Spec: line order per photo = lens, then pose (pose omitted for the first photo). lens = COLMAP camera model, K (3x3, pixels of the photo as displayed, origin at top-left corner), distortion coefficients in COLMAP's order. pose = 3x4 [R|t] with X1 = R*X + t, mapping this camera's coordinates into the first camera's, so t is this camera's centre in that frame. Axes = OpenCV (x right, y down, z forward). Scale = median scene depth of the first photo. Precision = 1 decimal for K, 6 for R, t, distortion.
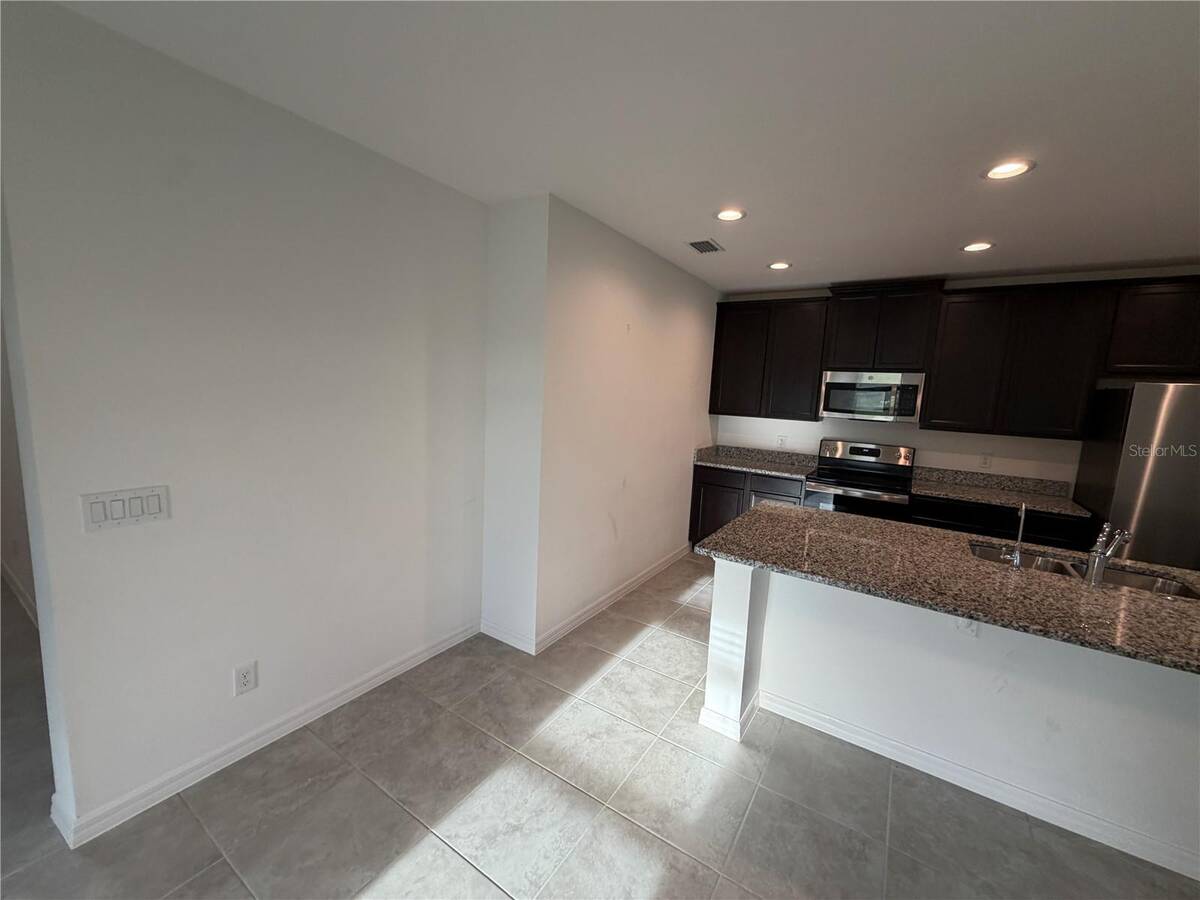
lens RADIAL K [[478.3, 0, 597.0], [0, 478.3, 451.7], [0, 0, 1]] dist [0.001824, -0.000198]
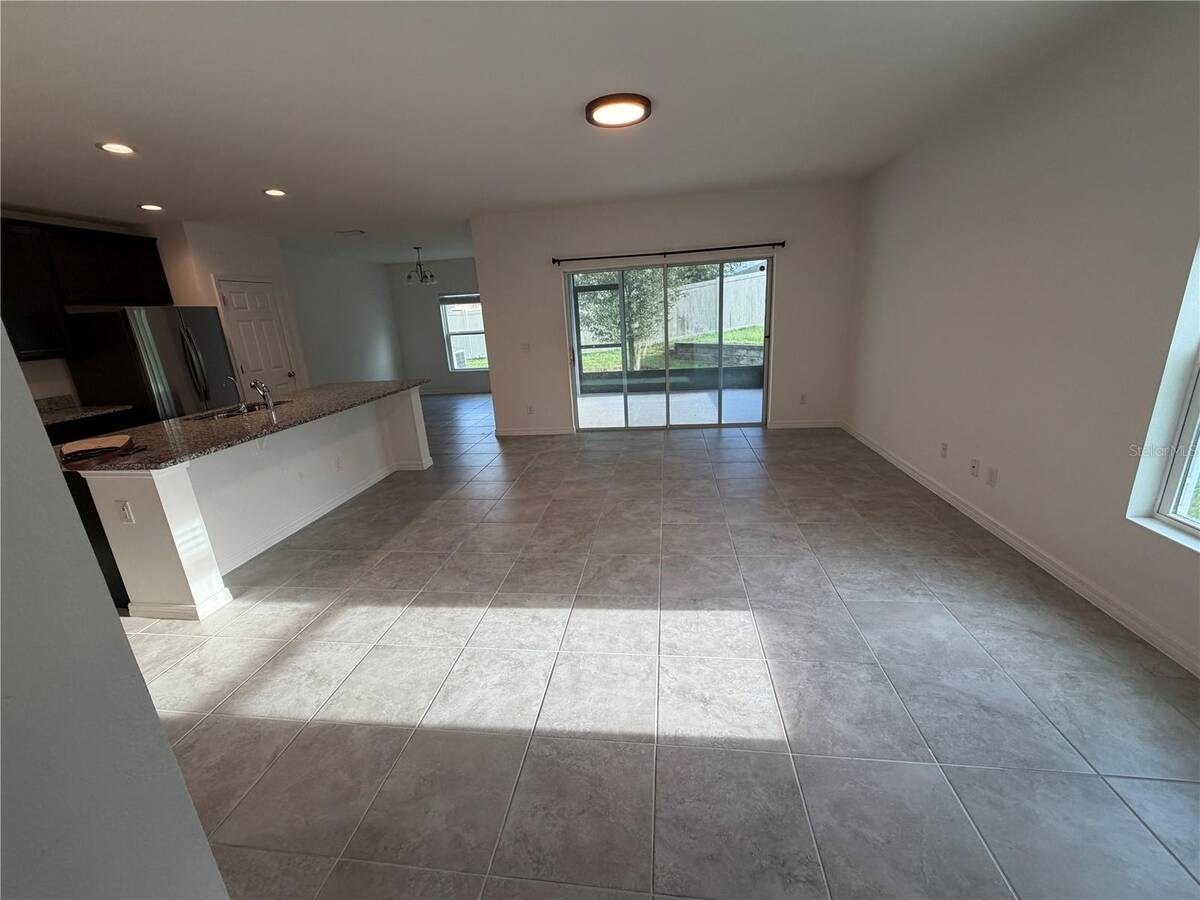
lens RADIAL K [[478.3, 0, 596.4], [0, 478.3, 449.8], [0, 0, 1]] dist [0.001824, -0.000198]
pose [[-0.430147, -0.276582, 0.859346, -0.935988], [0.158981, 0.913826, 0.373695, -0.069072], [-0.888650, 0.297363, -0.349108, 0.396913]]
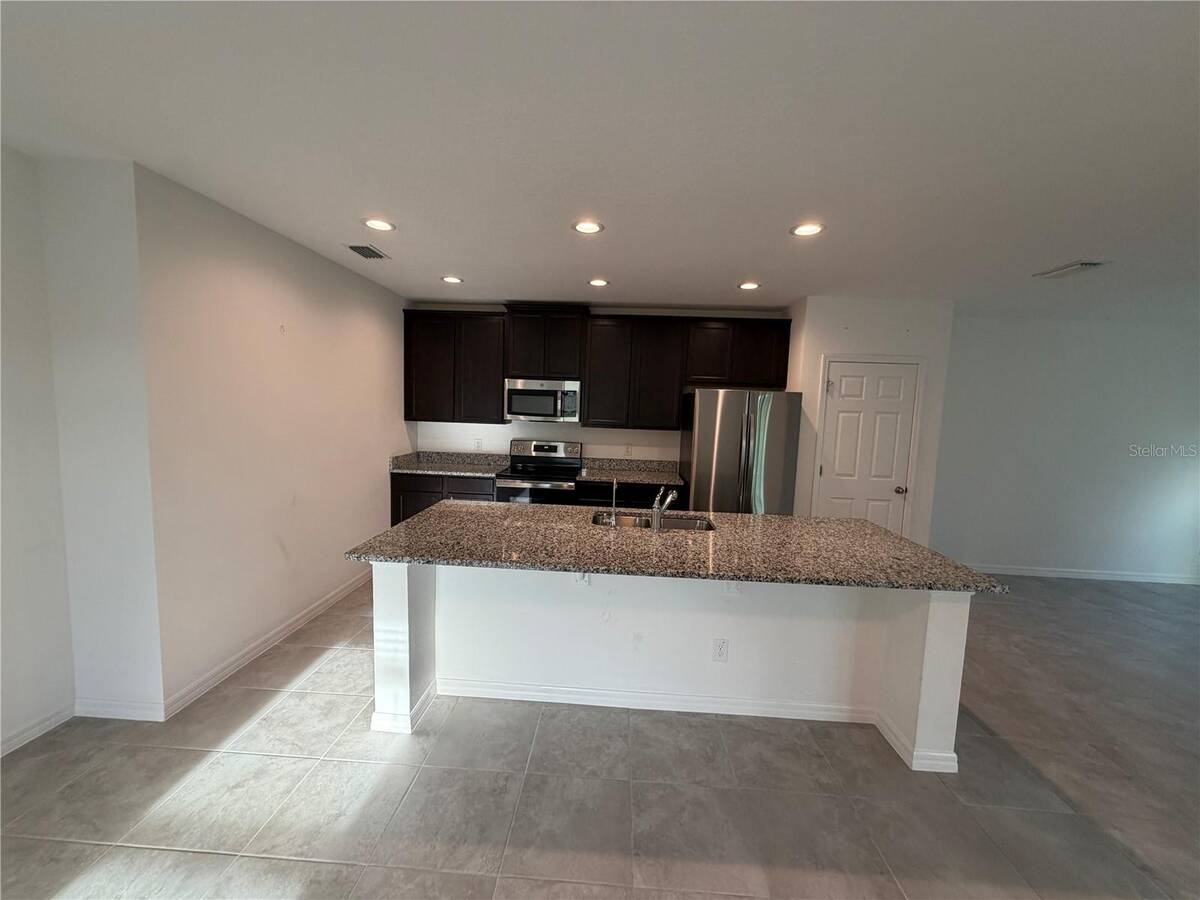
lens RADIAL K [[478.3, 0, 595.7], [0, 478.3, 452.0], [0, 0, 1]] dist [0.001824, -0.000198]
pose [[0.864005, -0.066560, 0.499064, 0.141272], [0.073532, 0.997277, 0.005703, 0.017095], [-0.498085, 0.031769, 0.866546, -0.101836]]
